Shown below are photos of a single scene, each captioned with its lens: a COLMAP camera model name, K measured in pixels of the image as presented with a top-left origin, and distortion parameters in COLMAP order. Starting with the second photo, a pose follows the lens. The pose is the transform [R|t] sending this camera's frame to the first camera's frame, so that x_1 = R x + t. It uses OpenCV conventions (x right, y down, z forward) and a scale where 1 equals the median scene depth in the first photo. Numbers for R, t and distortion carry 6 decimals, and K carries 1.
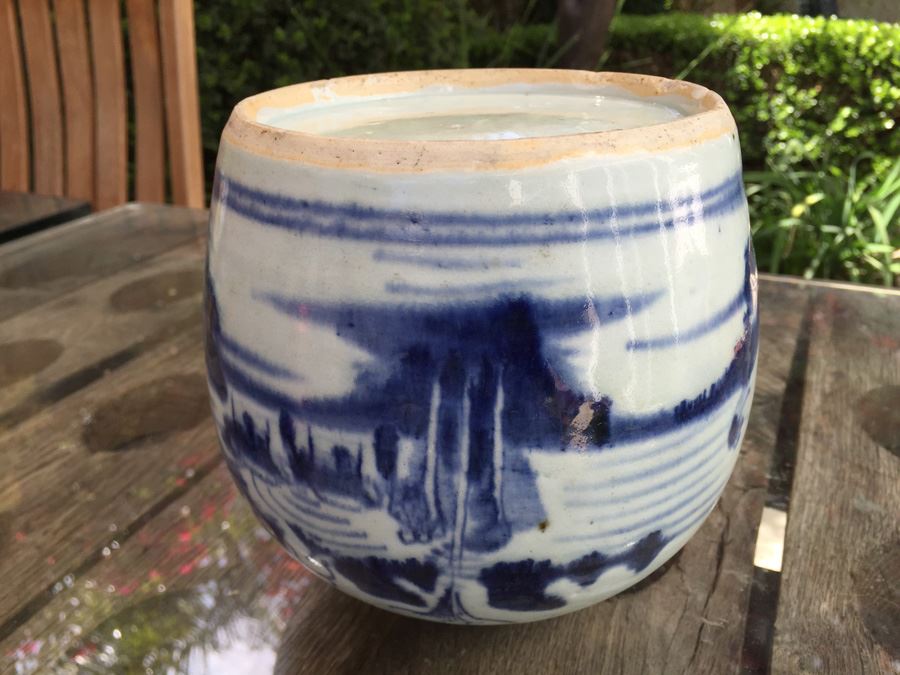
lens RADIAL K [[795.5, 0, 438.1], [0, 795.5, 335.0], [0, 0, 1]] dist [0.079655, -0.161349]
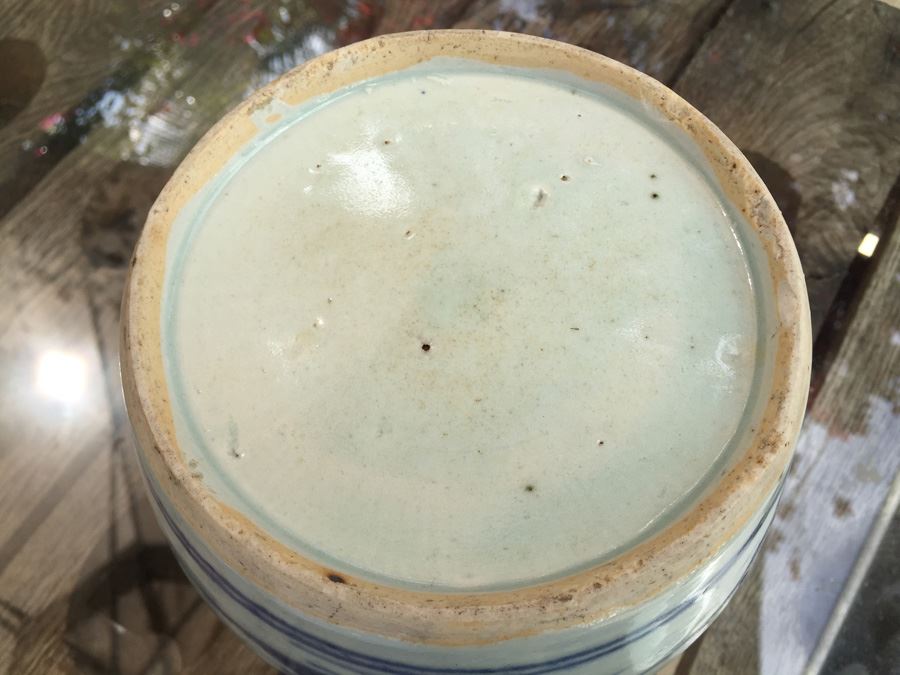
lens RADIAL K [[787.9, 0, 445.7], [0, 787.9, 336.1], [0, 0, 1]] dist [0.093279, -0.148714]
pose [[0.993341, 0.105071, -0.047259, 0.094124], [-0.049213, 0.757864, 0.650553, -0.940173], [0.104170, -0.643896, 0.757989, 0.568193]]
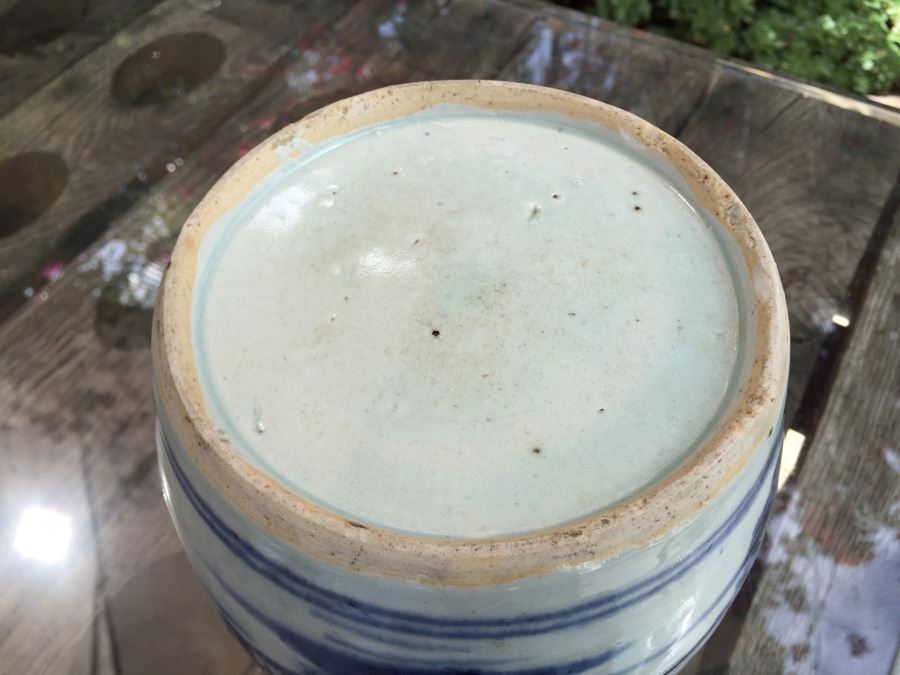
lens RADIAL K [[784.4, 0, 447.6], [0, 784.4, 339.3], [0, 0, 1]] dist [0.094519, -0.146513]
pose [[0.995785, 0.075027, -0.052750, 0.096976], [-0.038135, 0.861785, 0.505839, -0.826897], [0.083411, -0.501695, 0.861014, 0.394739]]
